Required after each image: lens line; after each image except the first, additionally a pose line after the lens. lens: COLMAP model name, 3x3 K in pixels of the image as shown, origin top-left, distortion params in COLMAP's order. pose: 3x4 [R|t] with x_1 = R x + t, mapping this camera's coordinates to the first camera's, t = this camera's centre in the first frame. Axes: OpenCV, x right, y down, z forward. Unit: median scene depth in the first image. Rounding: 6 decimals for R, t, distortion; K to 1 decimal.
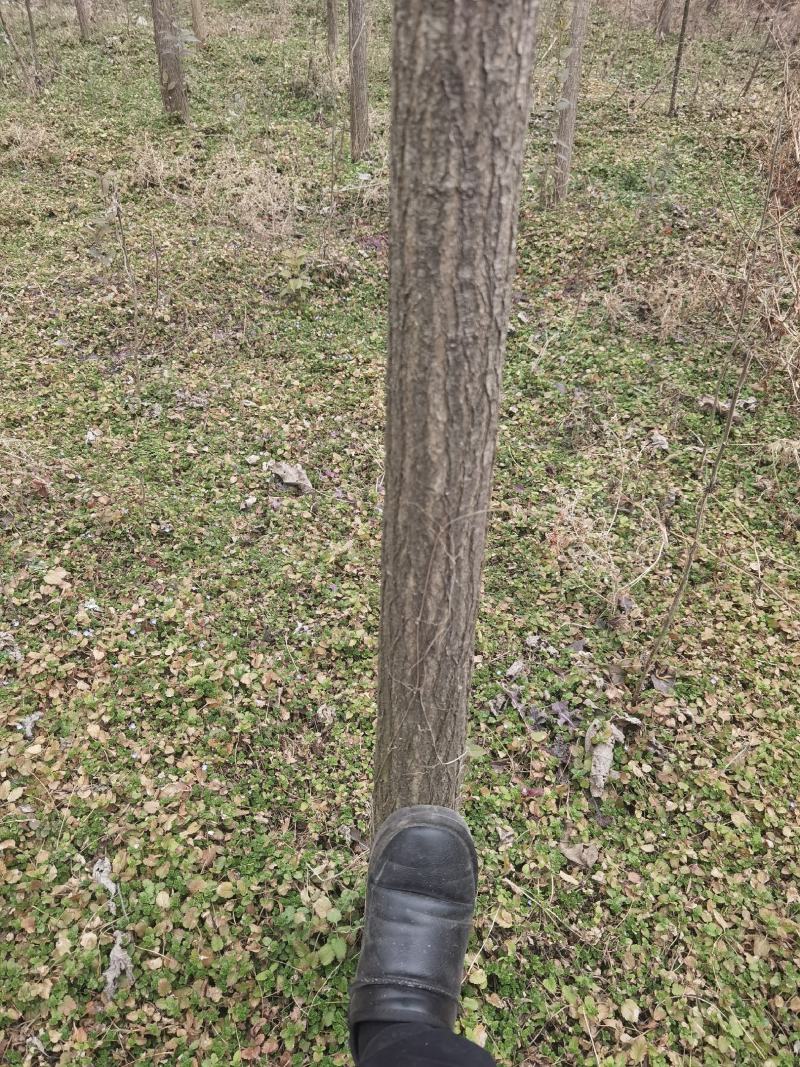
lens RADIAL K [[854.6, 0, 402.9], [0, 854.6, 546.9], [0, 0, 1]] dist [0.027685, -0.027464]
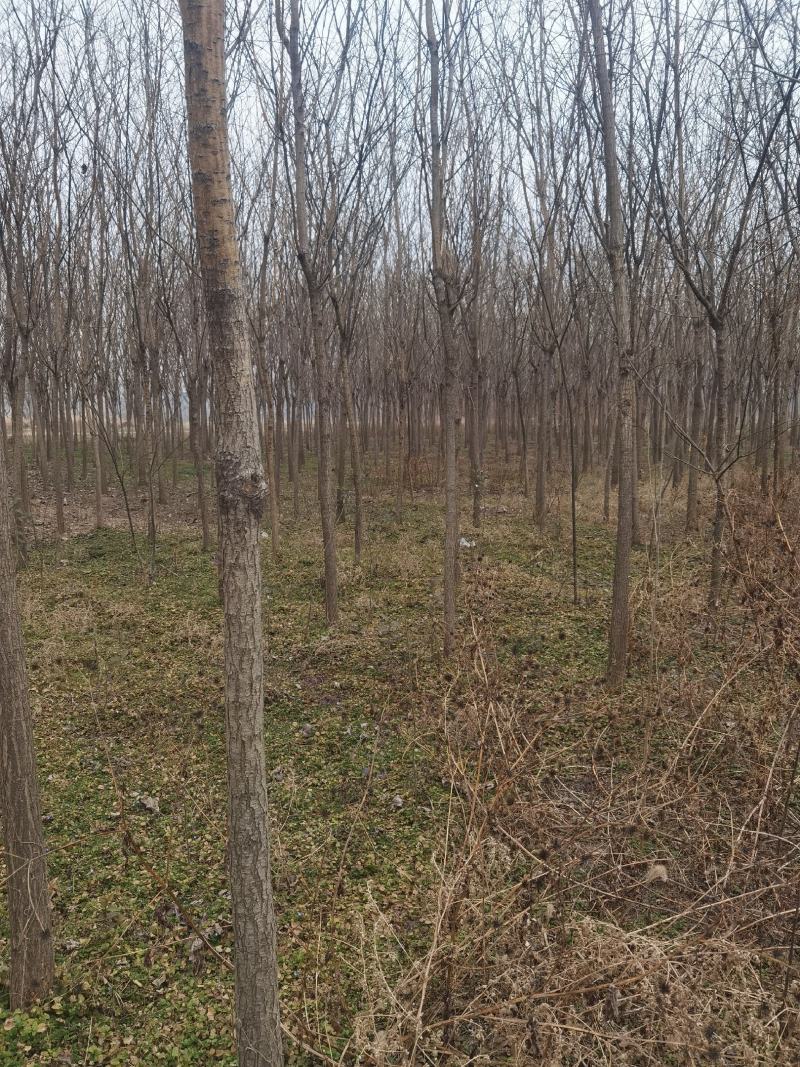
lens RADIAL K [[854.6, 0, 410.5], [0, 854.6, 531.8], [0, 0, 1]] dist [0.027685, -0.027464]
pose [[0.986263, 0.002291, -0.165166, 0.496868], [-0.086255, 0.859896, -0.503128, 0.198478], [0.140873, 0.510463, 0.848282, -0.460252]]
